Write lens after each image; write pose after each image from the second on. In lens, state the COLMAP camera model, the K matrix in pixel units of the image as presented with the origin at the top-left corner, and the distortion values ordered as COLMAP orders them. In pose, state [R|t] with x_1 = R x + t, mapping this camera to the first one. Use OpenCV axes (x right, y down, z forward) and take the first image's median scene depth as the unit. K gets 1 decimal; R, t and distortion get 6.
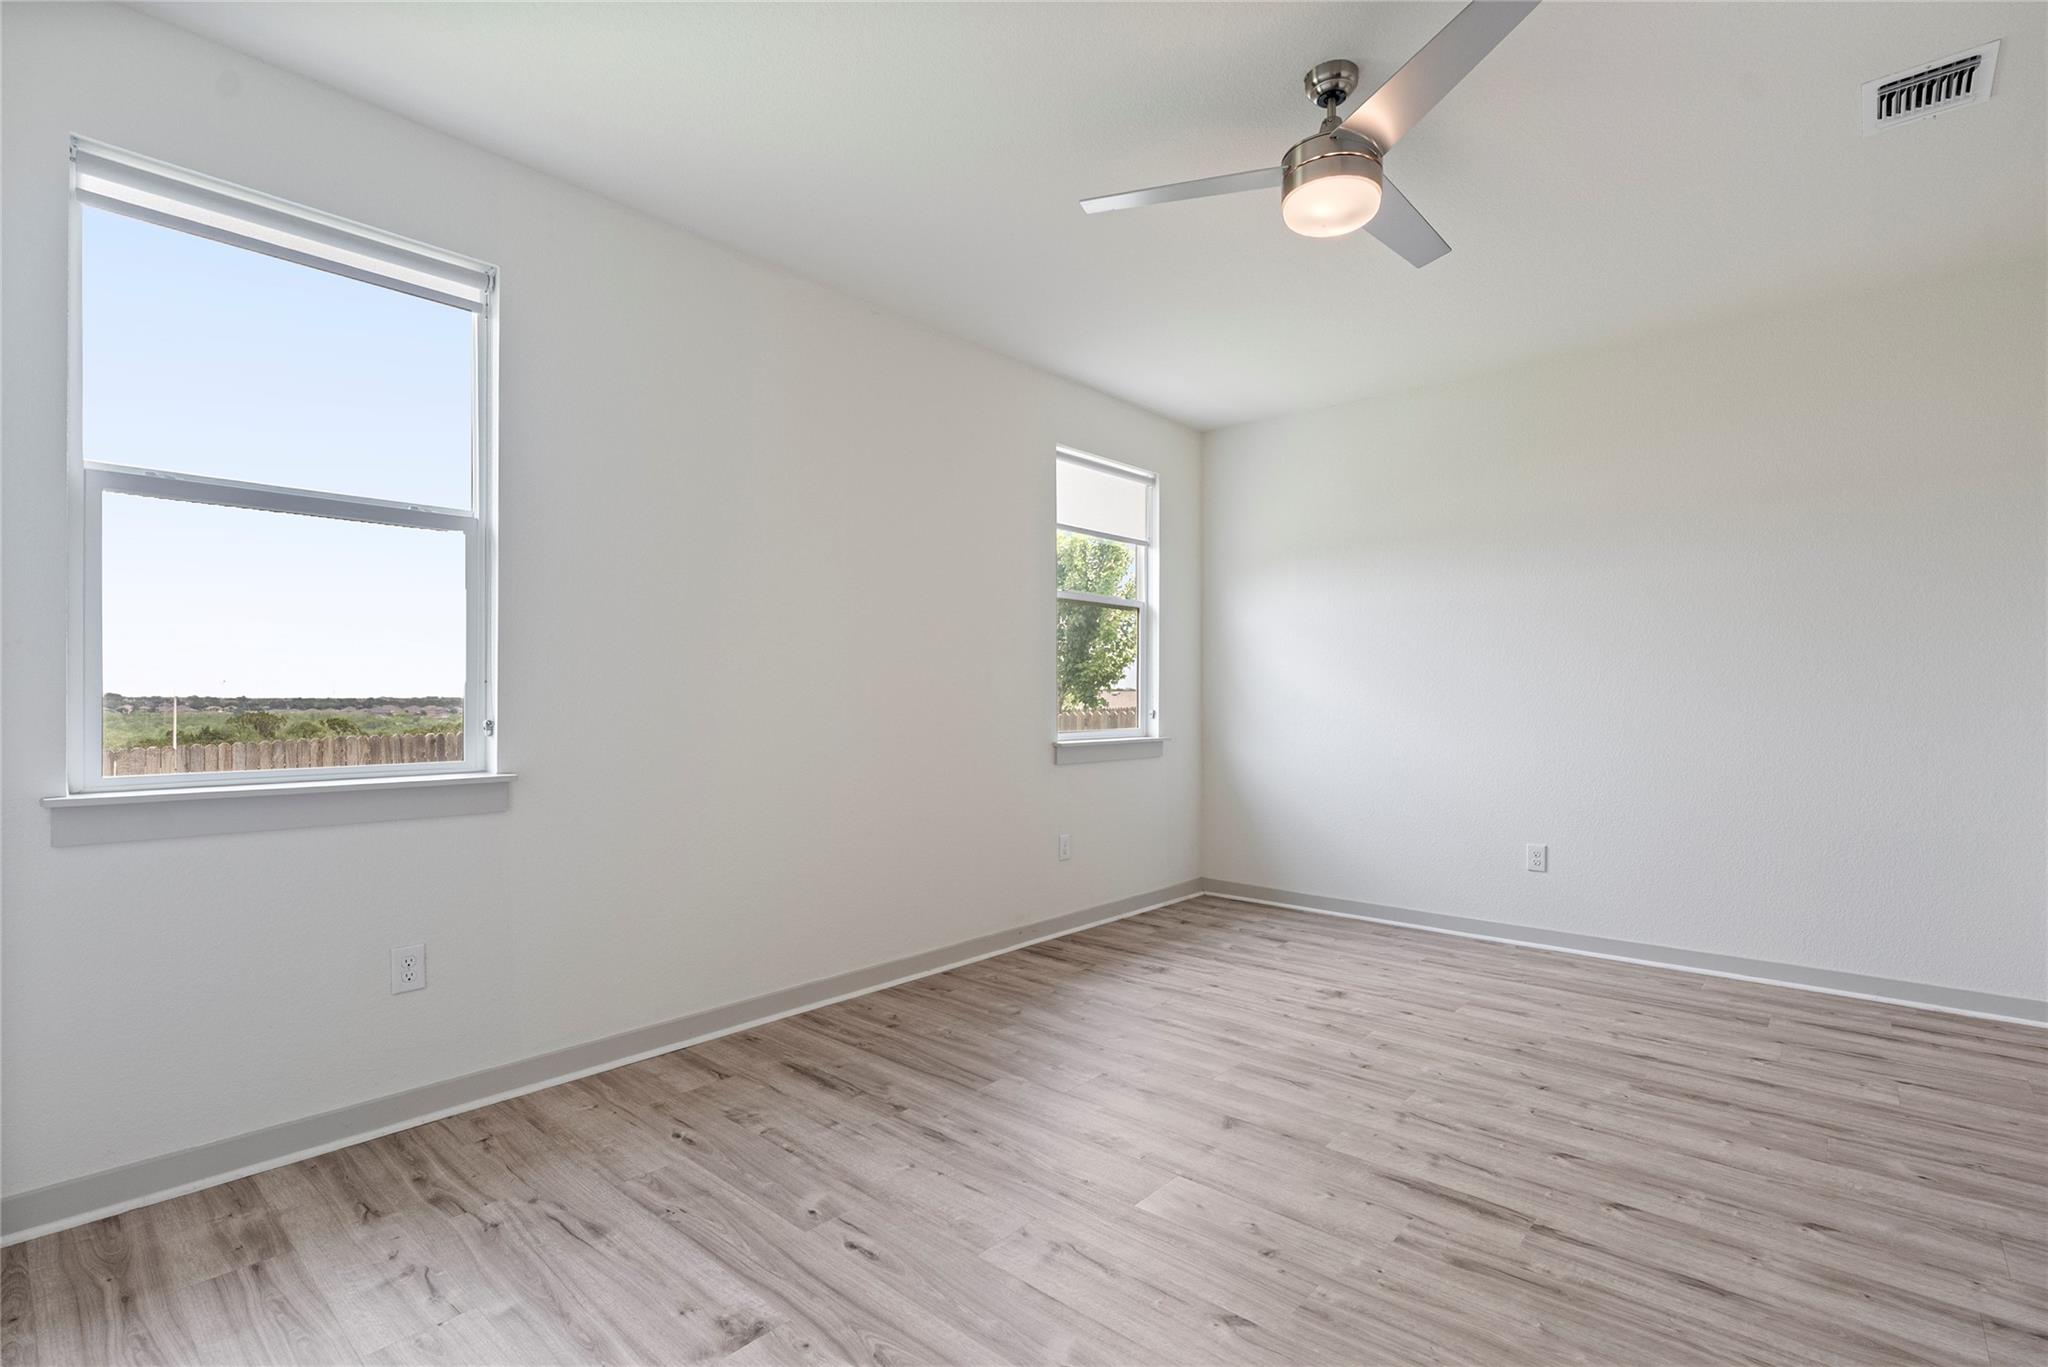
lens RADIAL K [[953.8, 0, 1017.8], [0, 953.8, 682.0], [0, 0, 1]] dist [0.000921, -0.000766]
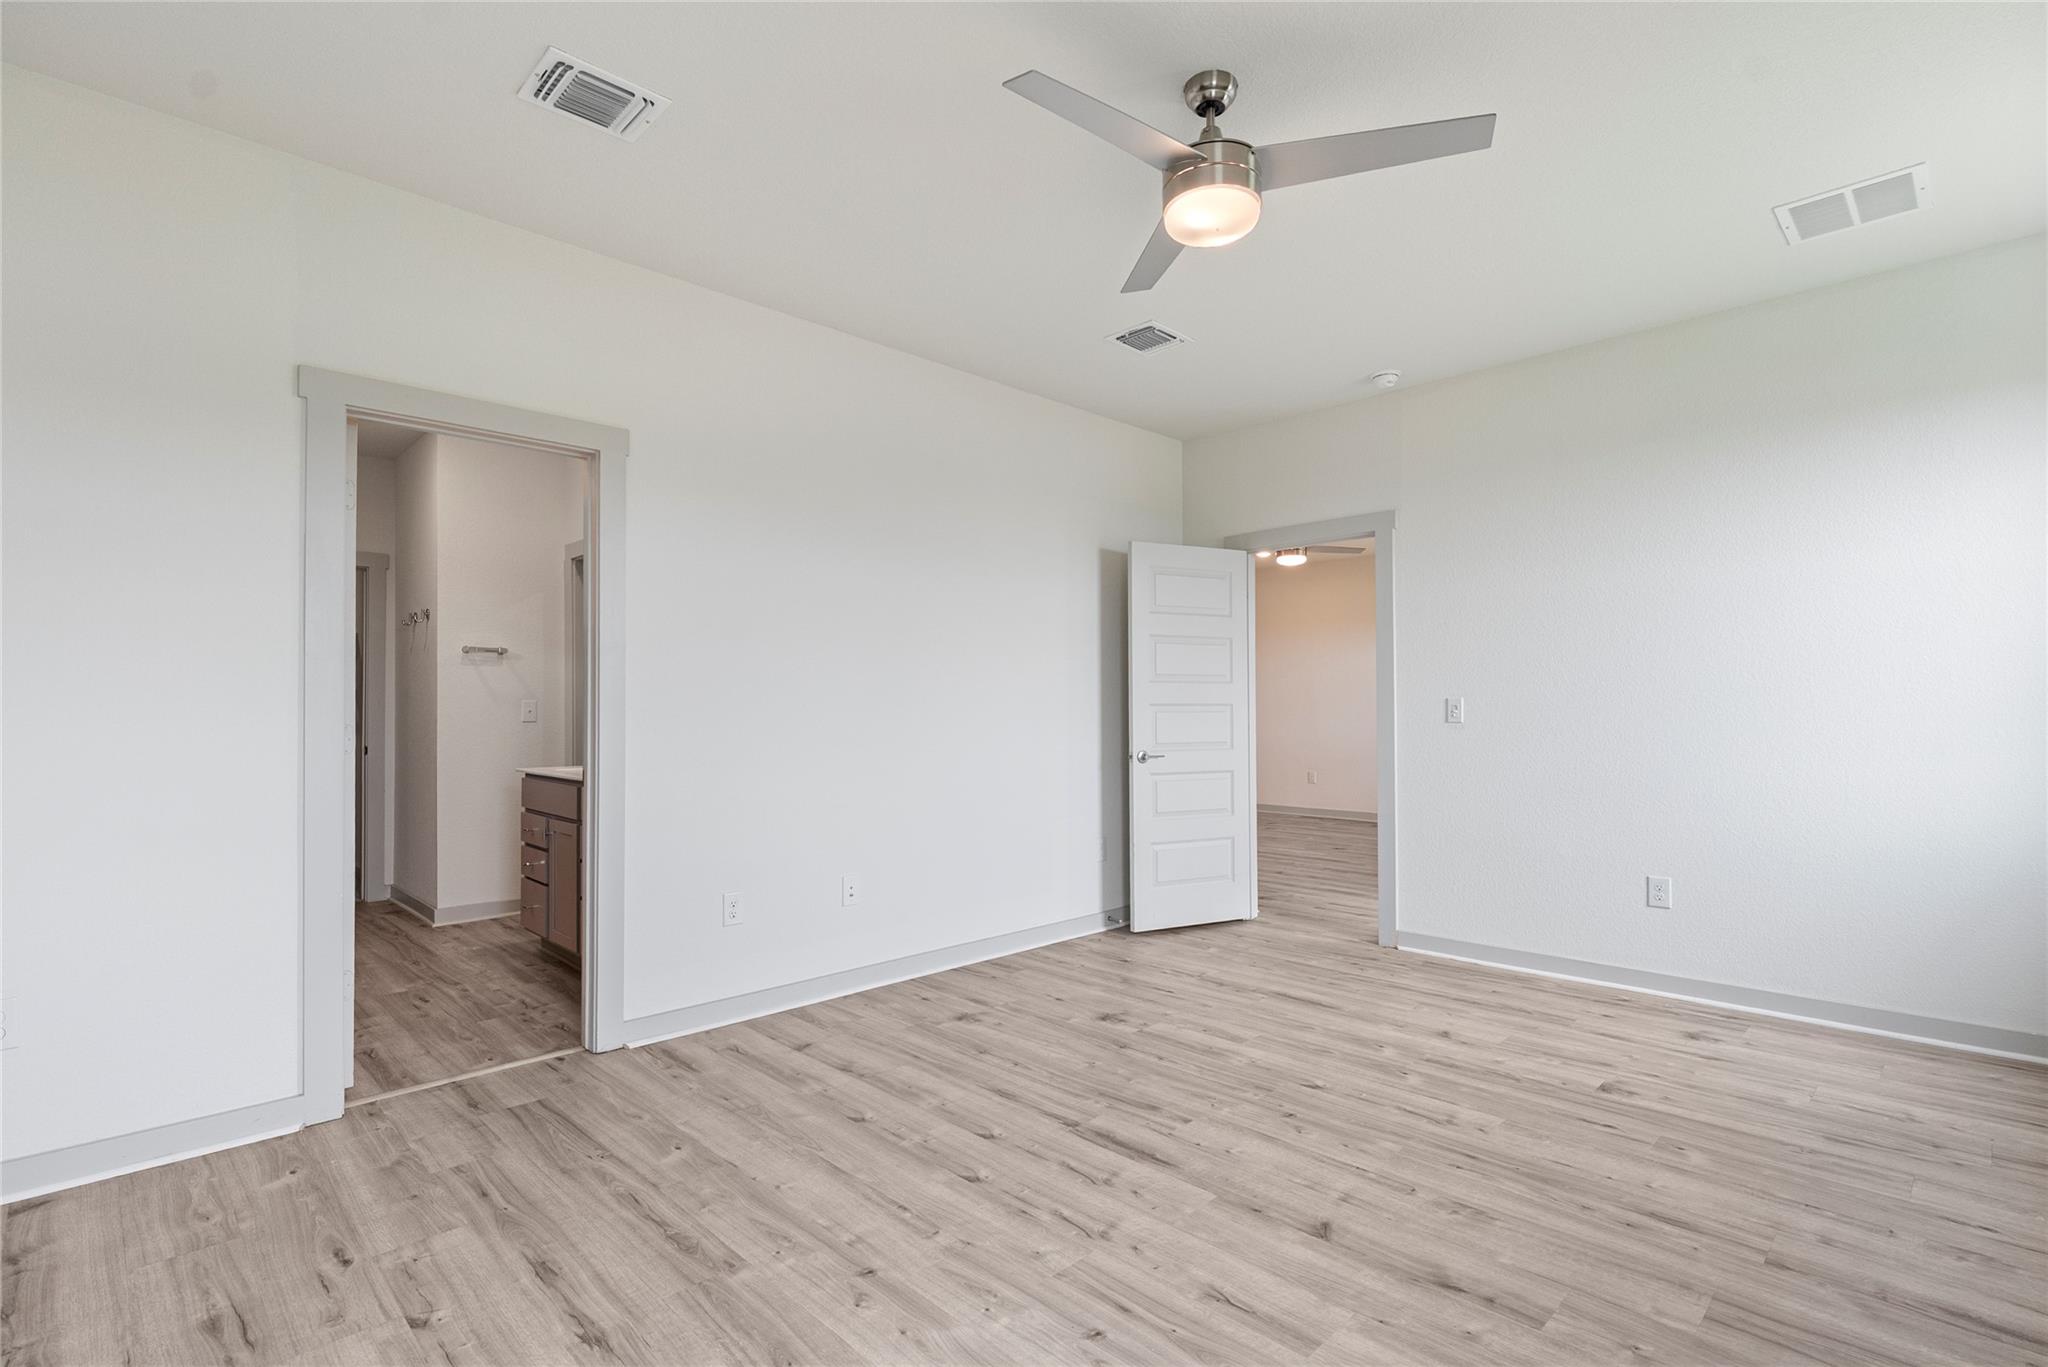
lens RADIAL K [[953.8, 0, 1015.4], [0, 953.8, 698.7], [0, 0, 1]] dist [0.000921, -0.000766]
pose [[-0.997518, 0.001453, 0.070397, 0.494276], [-0.000607, 0.999572, -0.029234, 0.033424], [-0.070410, -0.029204, -0.997091, 2.137077]]
